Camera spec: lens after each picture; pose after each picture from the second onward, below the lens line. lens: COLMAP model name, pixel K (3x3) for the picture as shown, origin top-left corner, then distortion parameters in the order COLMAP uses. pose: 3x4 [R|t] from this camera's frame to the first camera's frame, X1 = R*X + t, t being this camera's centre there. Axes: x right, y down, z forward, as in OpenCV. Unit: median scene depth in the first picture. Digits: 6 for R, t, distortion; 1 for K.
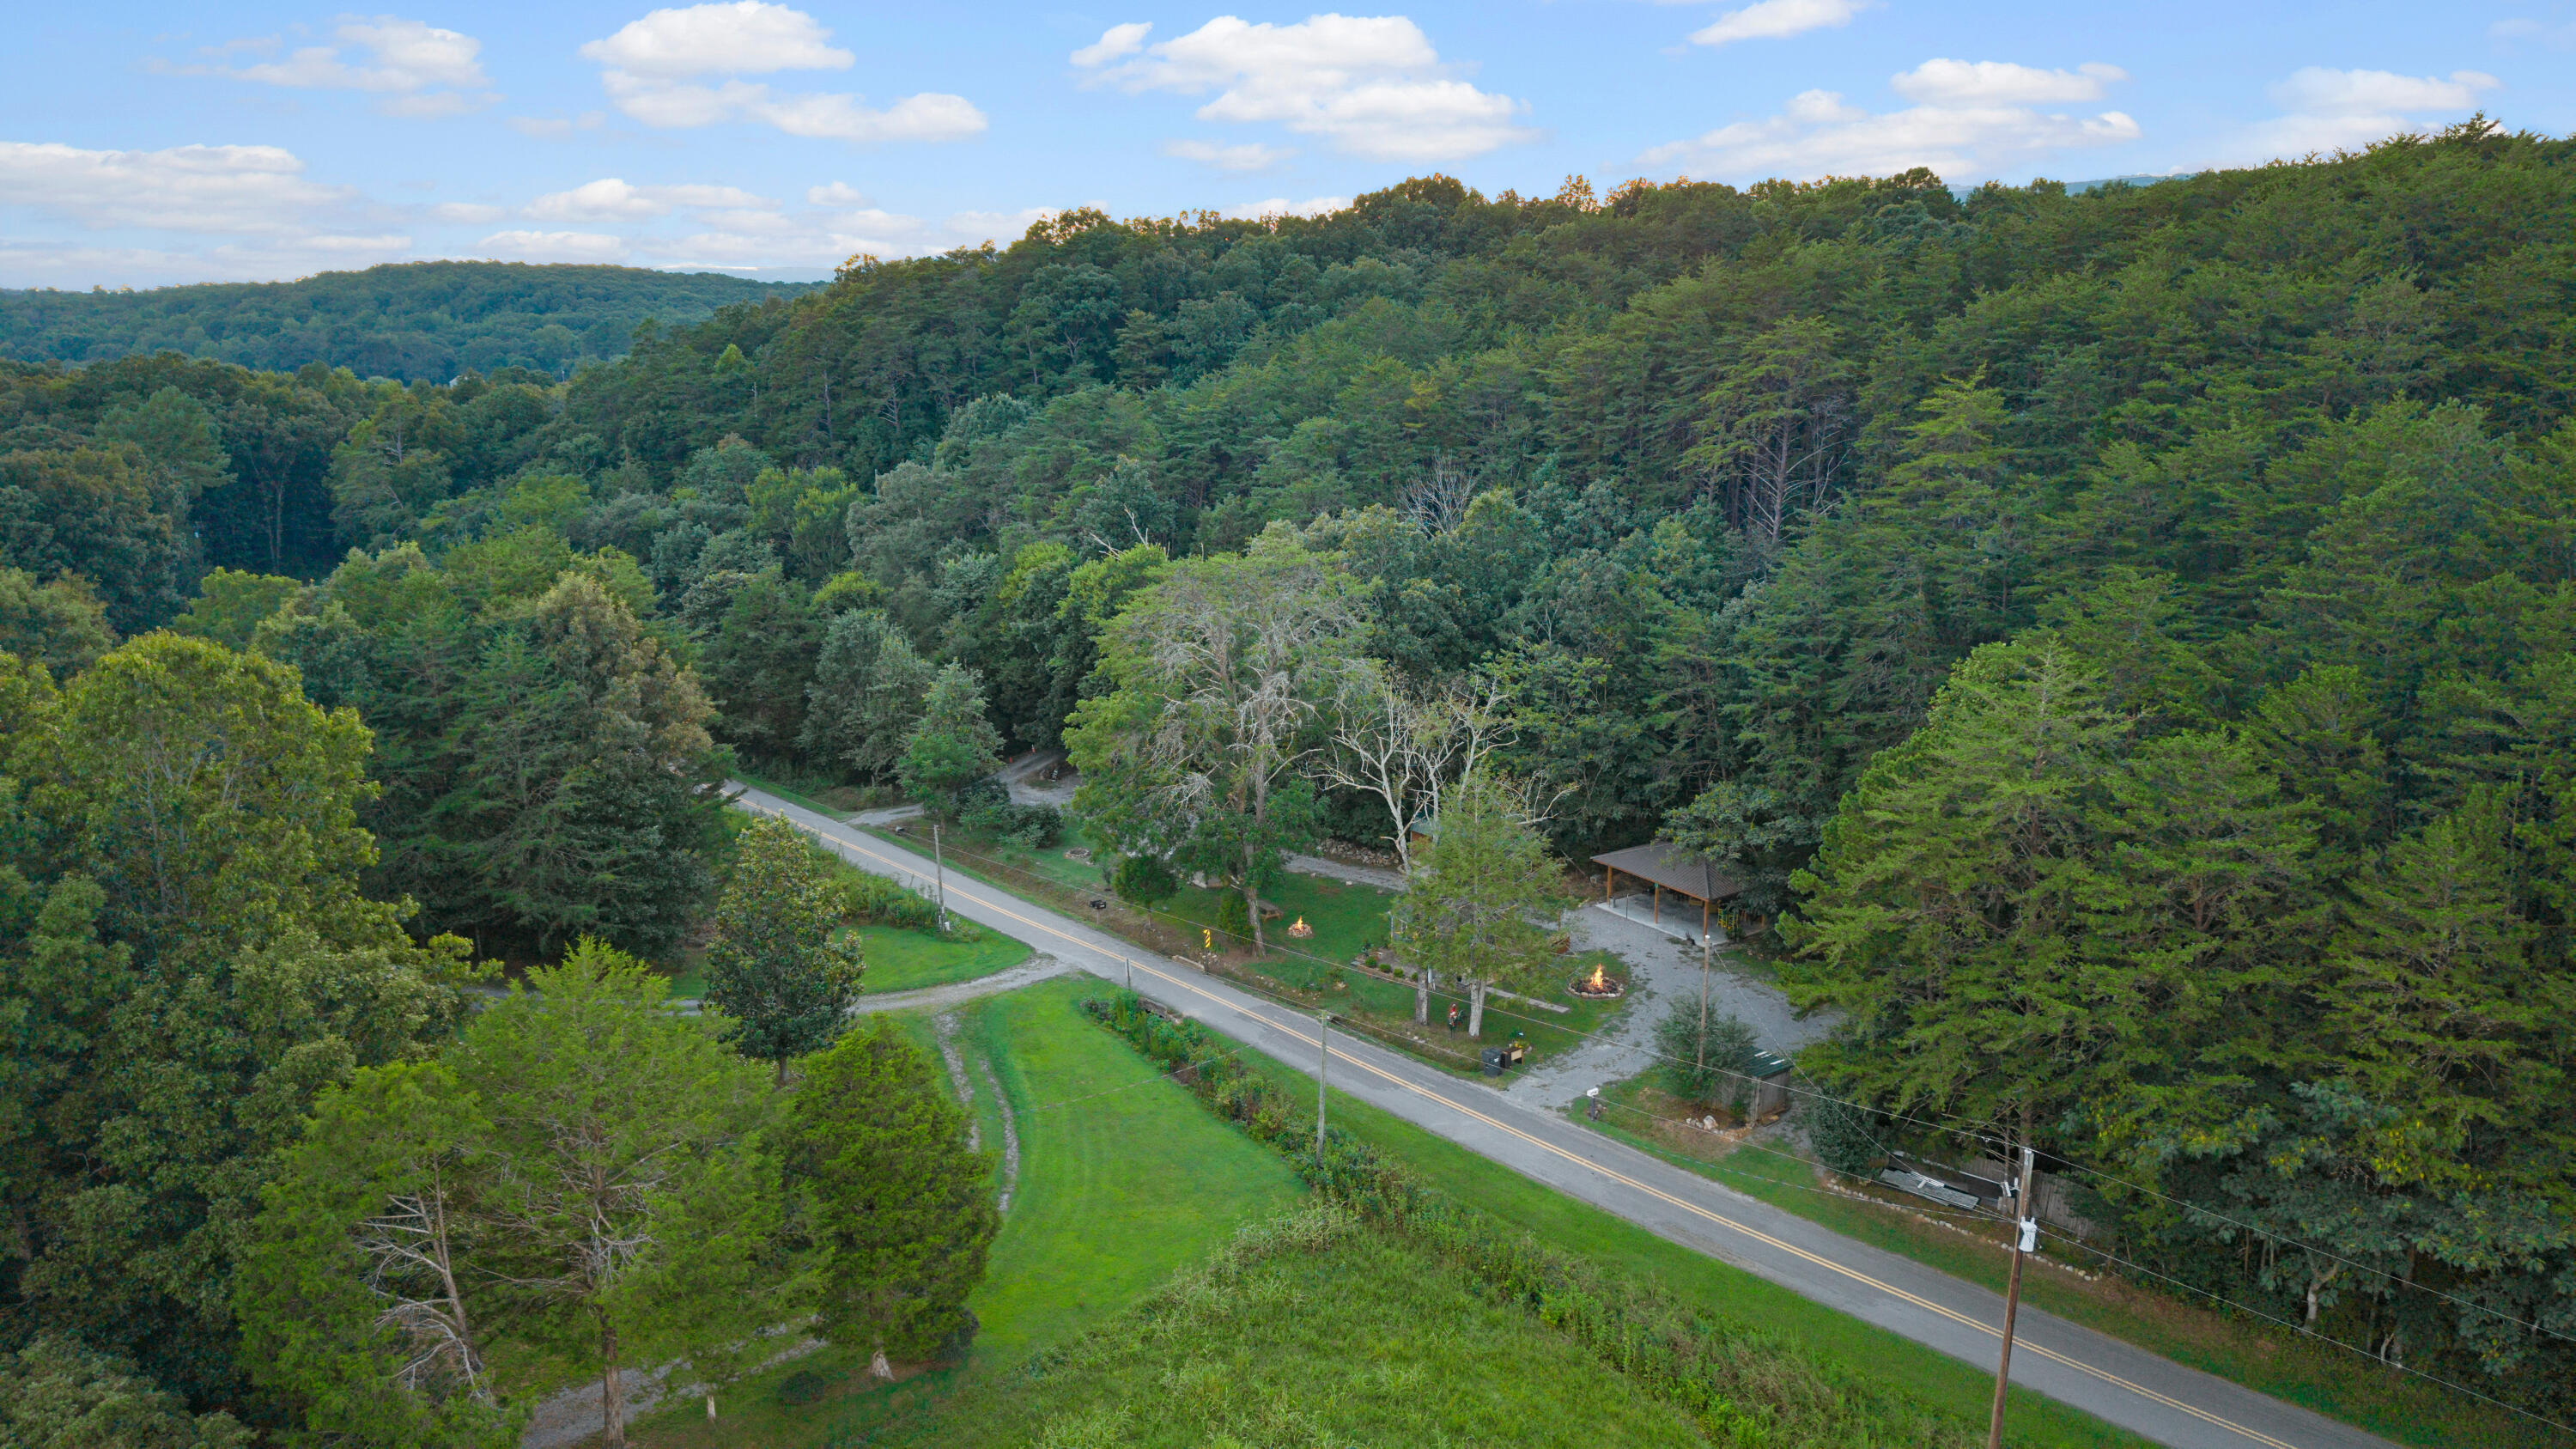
lens RADIAL K [[1715.0, 0, 1270.2], [0, 1715.0, 729.6], [0, 0, 1]] dist [0.034588, -0.026836]
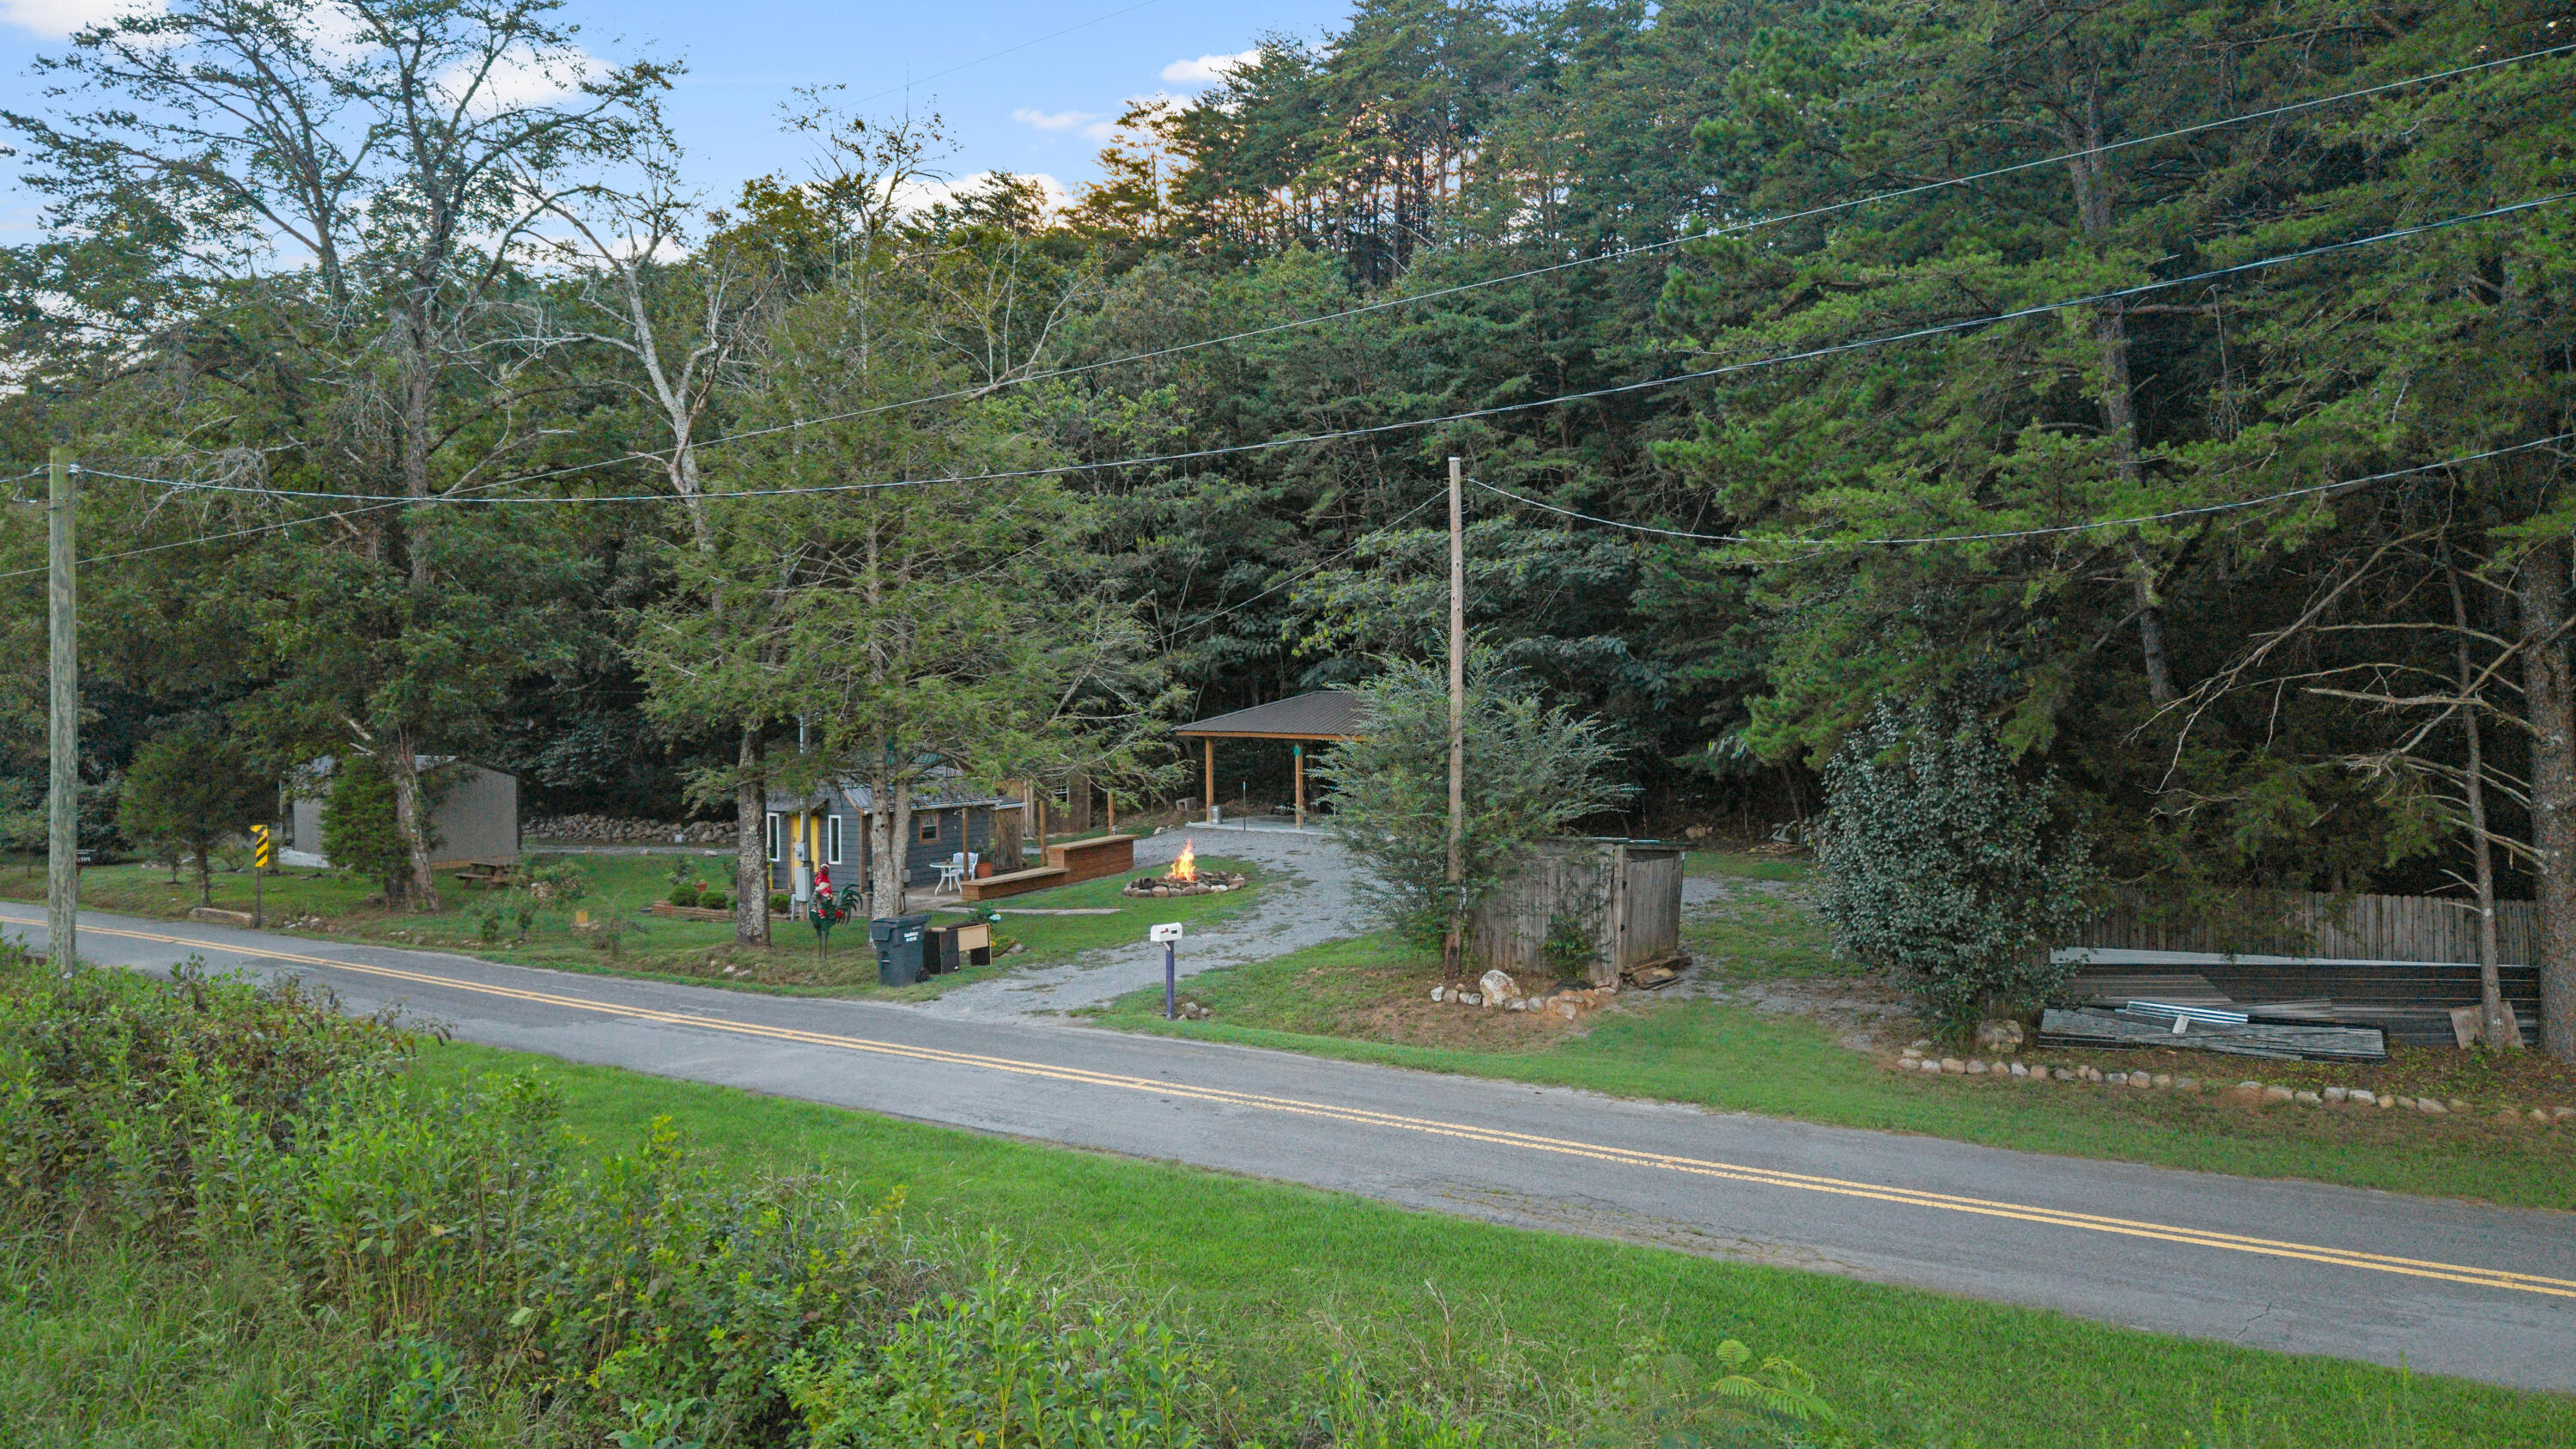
lens RADIAL K [[1715.0, 0, 1295.3], [0, 1715.0, 739.9], [0, 0, 1]] dist [0.034588, -0.026836]
pose [[0.971605, -0.016182, 0.236054, 0.124300], [0.065965, 0.976628, -0.204563, 0.229574], [-0.227227, 0.214326, 0.949964, 0.618347]]
